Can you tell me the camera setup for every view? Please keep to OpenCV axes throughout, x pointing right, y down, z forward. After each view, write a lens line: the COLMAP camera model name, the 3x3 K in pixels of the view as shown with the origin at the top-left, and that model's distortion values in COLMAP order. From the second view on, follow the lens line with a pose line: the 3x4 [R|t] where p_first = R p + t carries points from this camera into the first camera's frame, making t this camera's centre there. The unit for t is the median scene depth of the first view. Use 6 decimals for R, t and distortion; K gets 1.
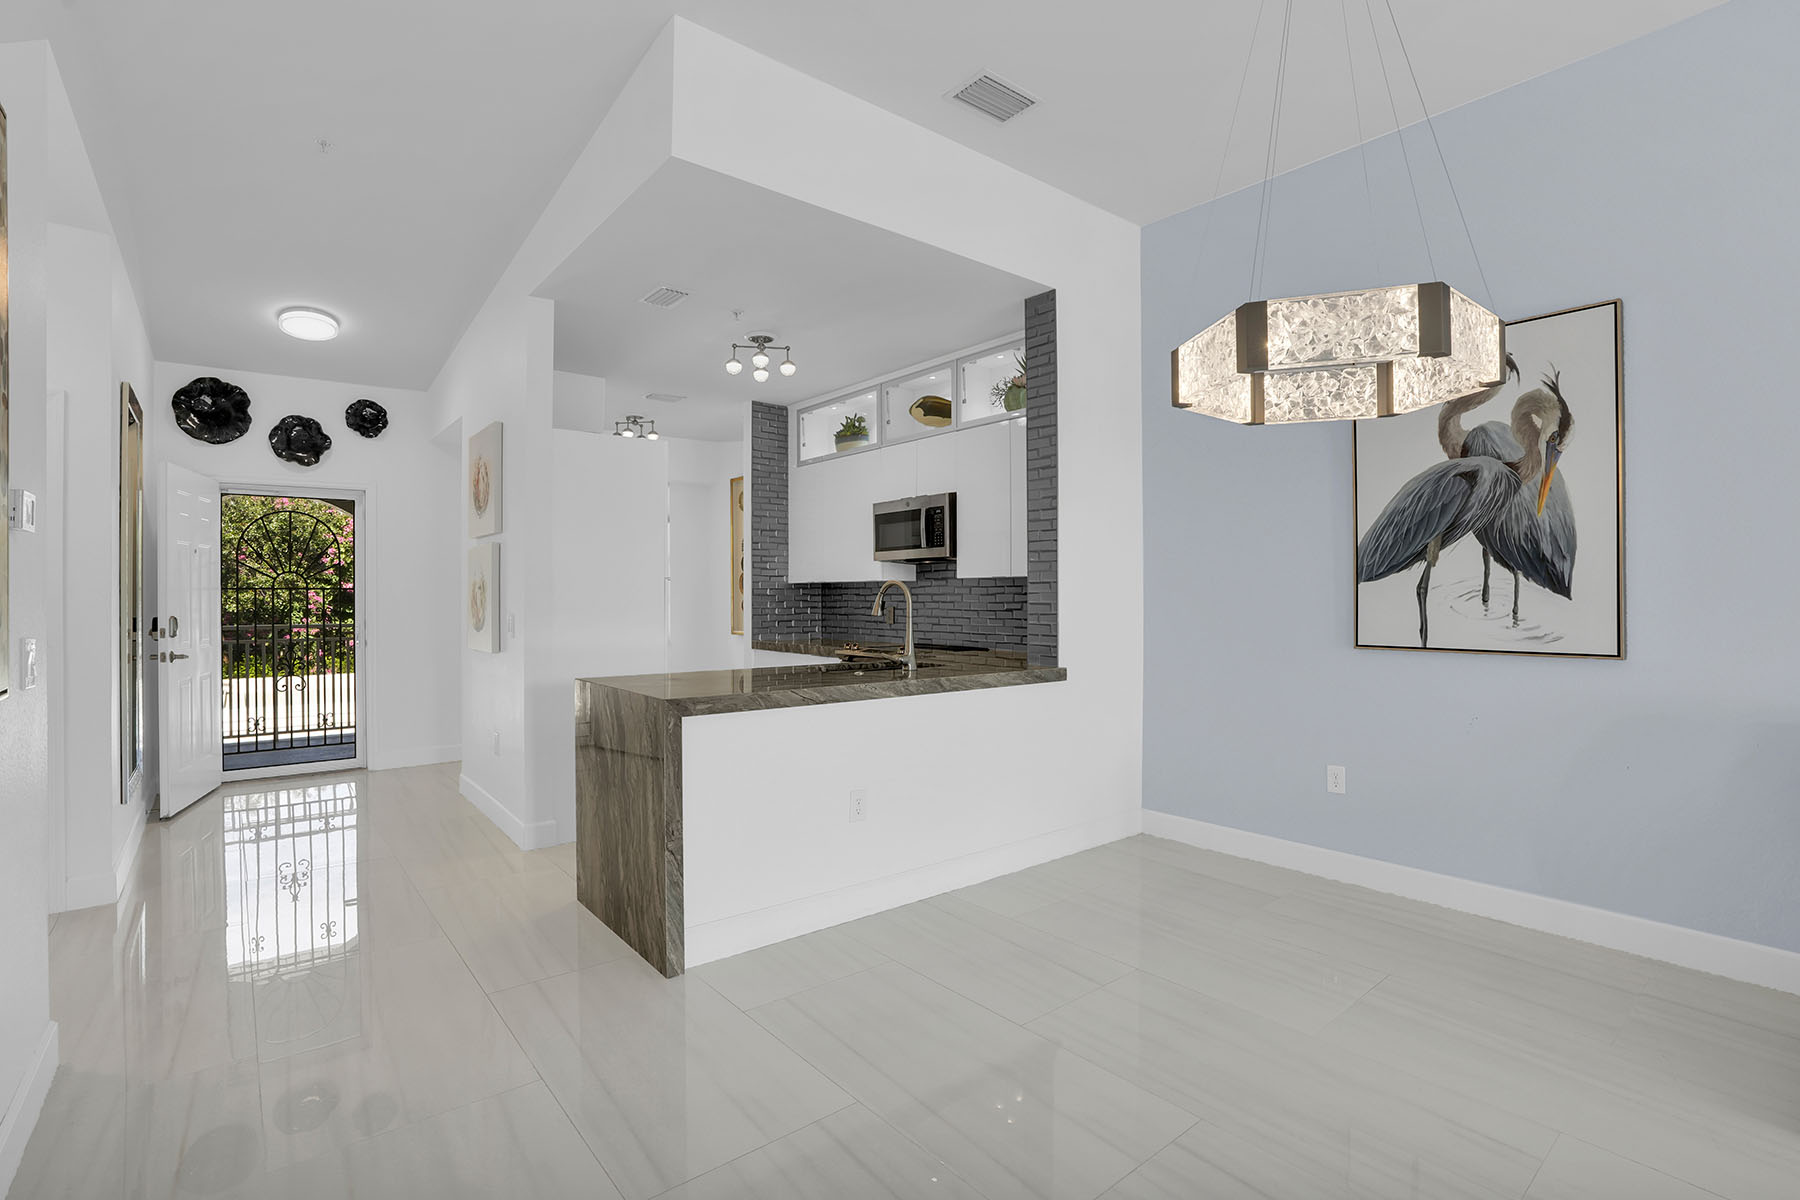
lens RADIAL K [[822.5, 0, 866.8], [0, 822.5, 653.5], [0, 0, 1]] dist [0.000345, 0.000364]
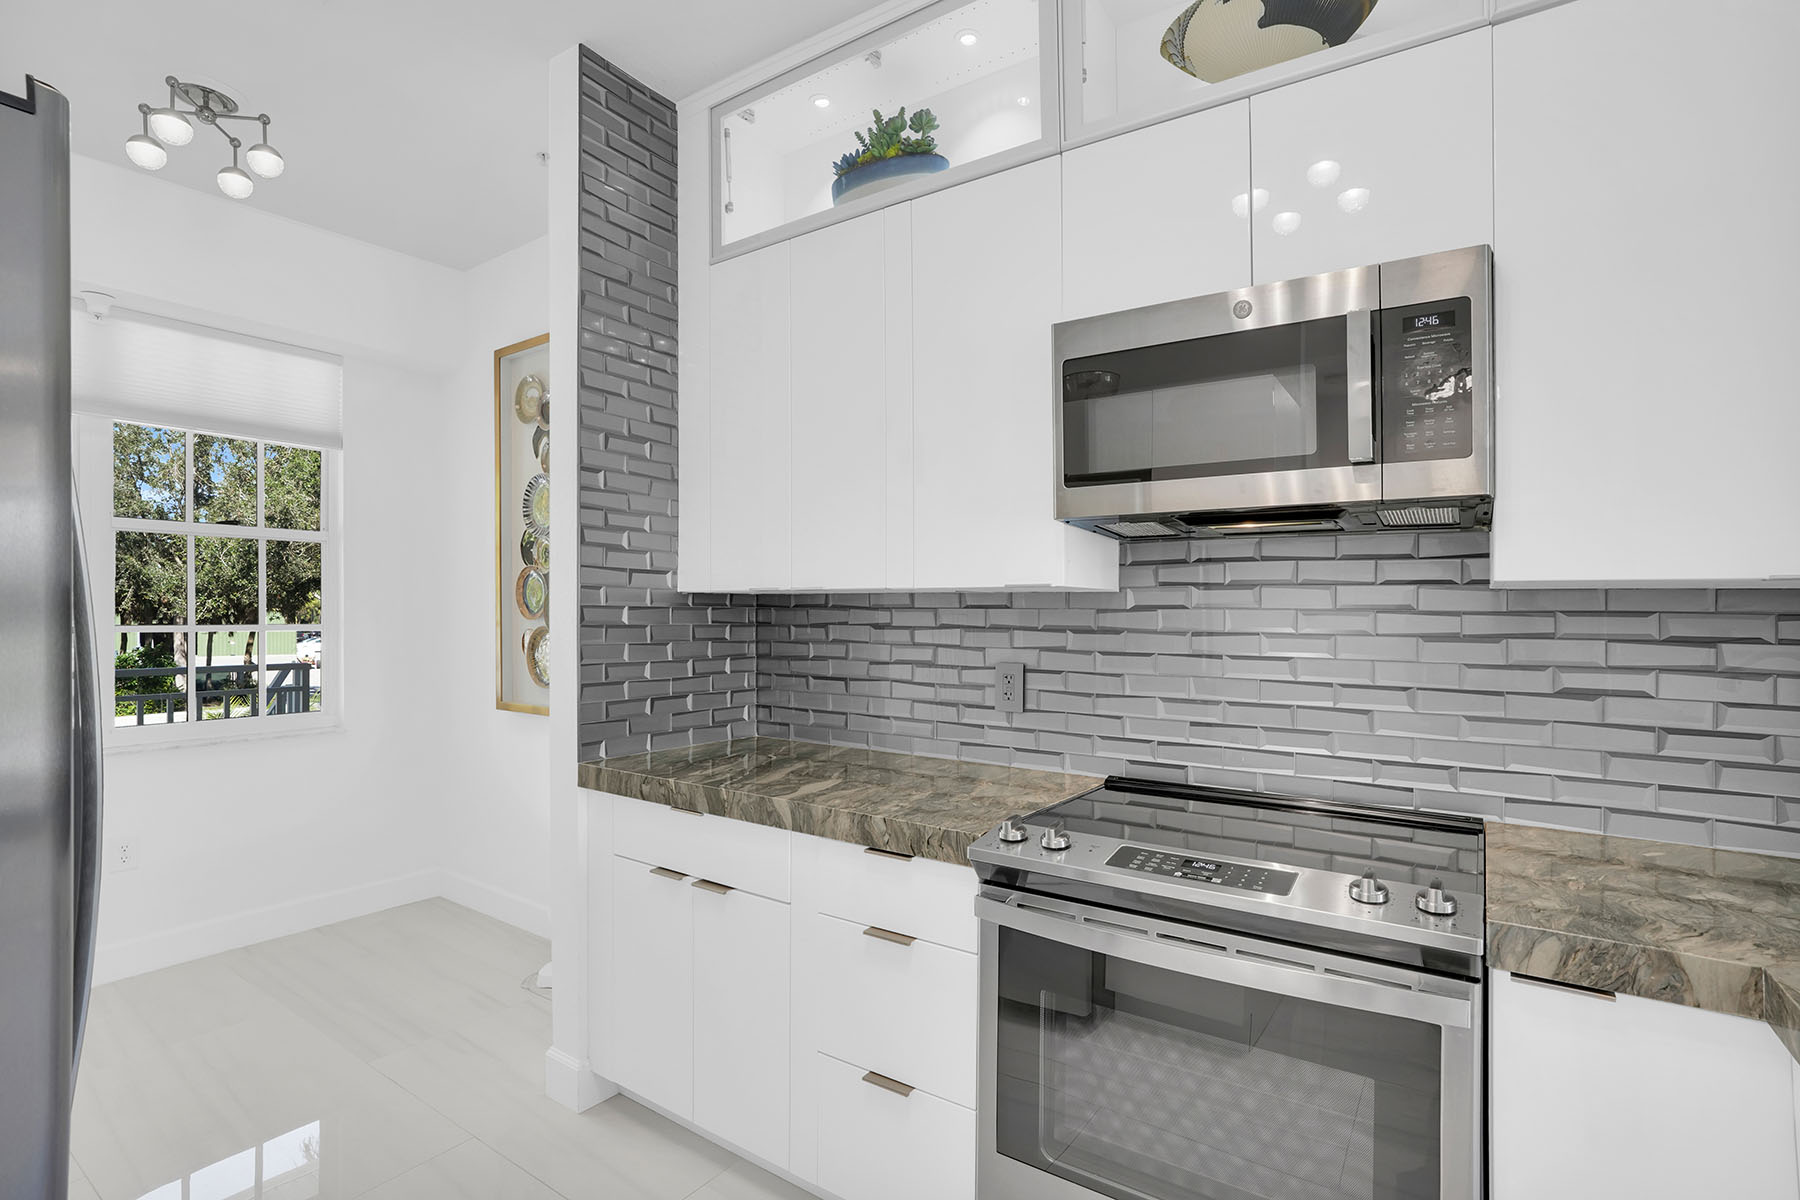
lens RADIAL K [[922.3, 0, 896.9], [0, 922.3, 668.3], [0, 0, 1]] dist [-0.021526, -0.000076]
pose [[0.961015, -0.006060, 0.276429, -0.134247], [0.008900, 0.999920, -0.009018, -0.055646], [-0.276352, 0.011126, 0.960992, 0.686937]]
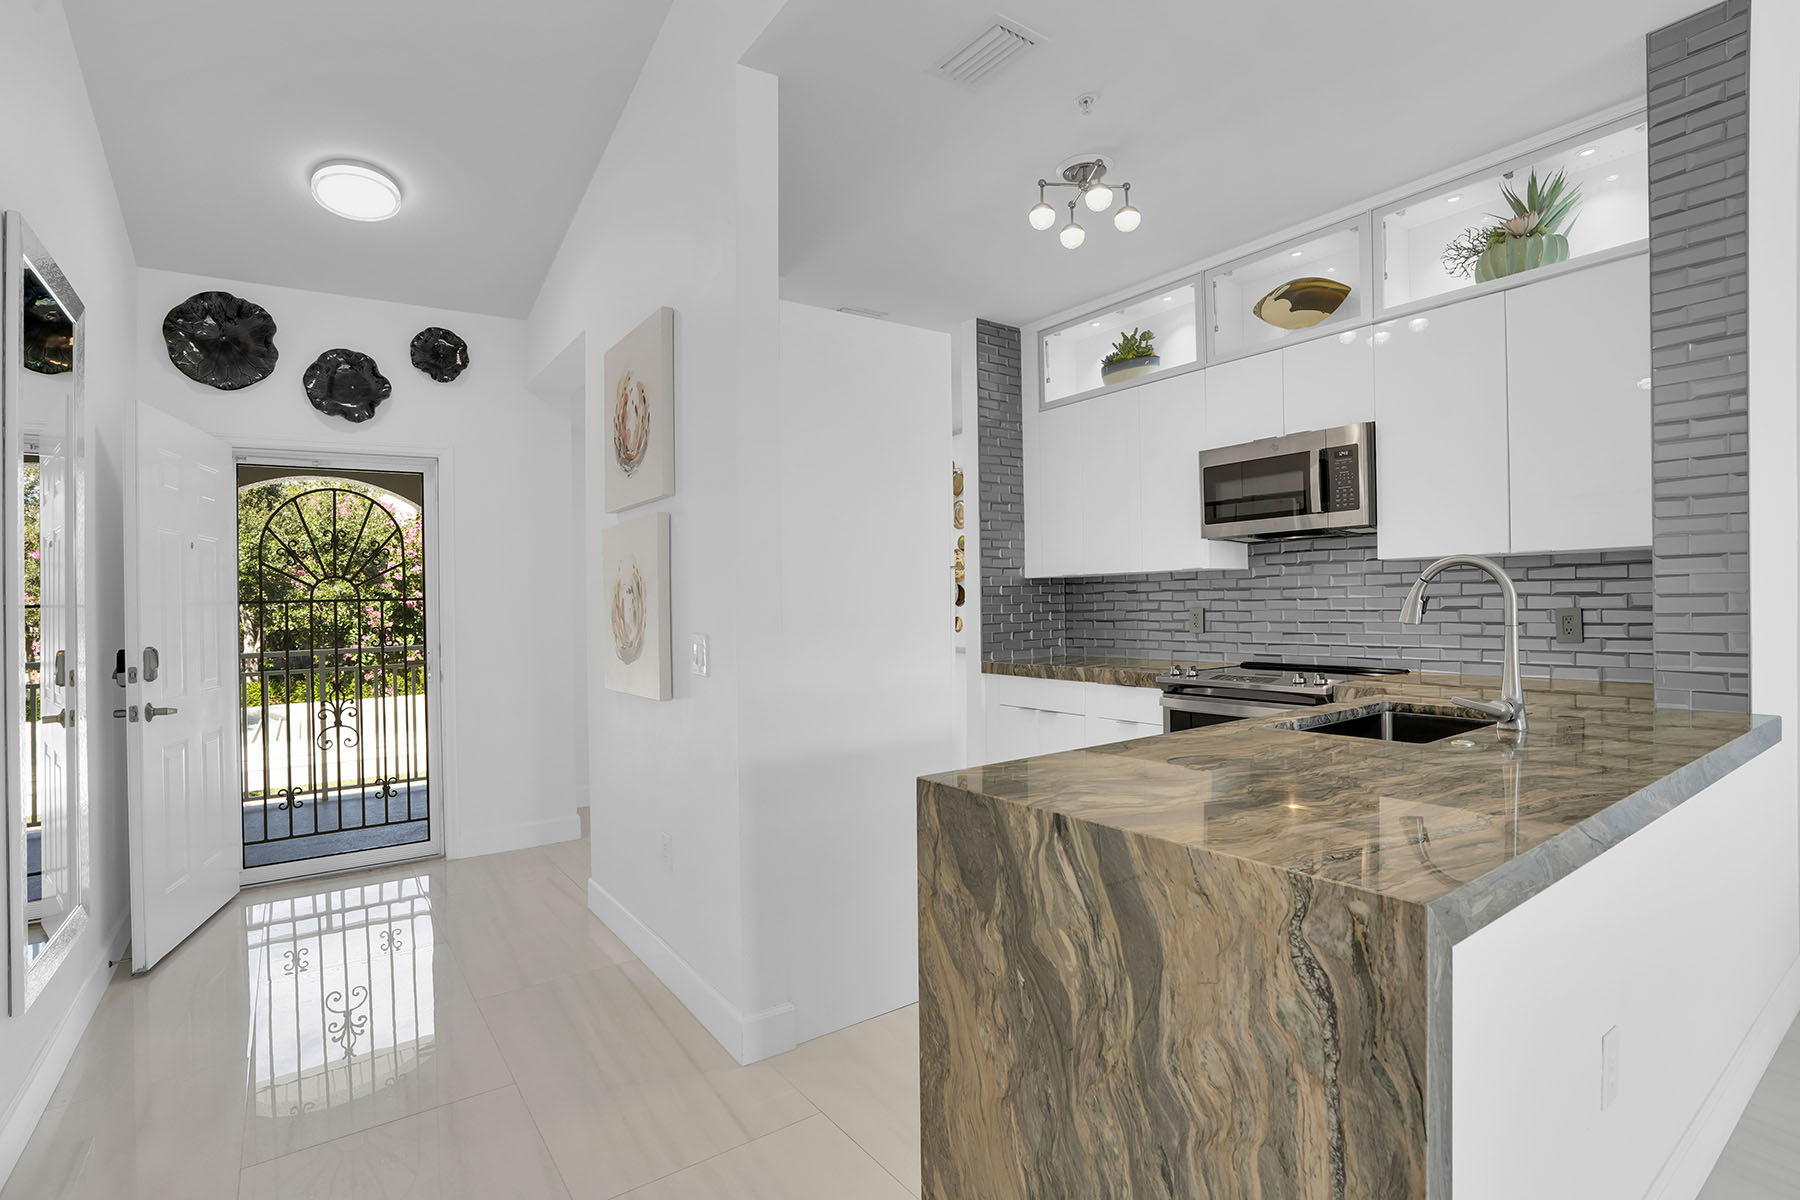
lens RADIAL K [[868.4, 0, 912.3], [0, 868.4, 648.7], [0, 0, 1]] dist [-0.015034, 0.000317]
pose [[0.999237, -0.019858, -0.033622, -0.196342], [0.019413, 0.999720, -0.013522, -0.019630], [0.033881, 0.012859, 0.999343, 0.298338]]
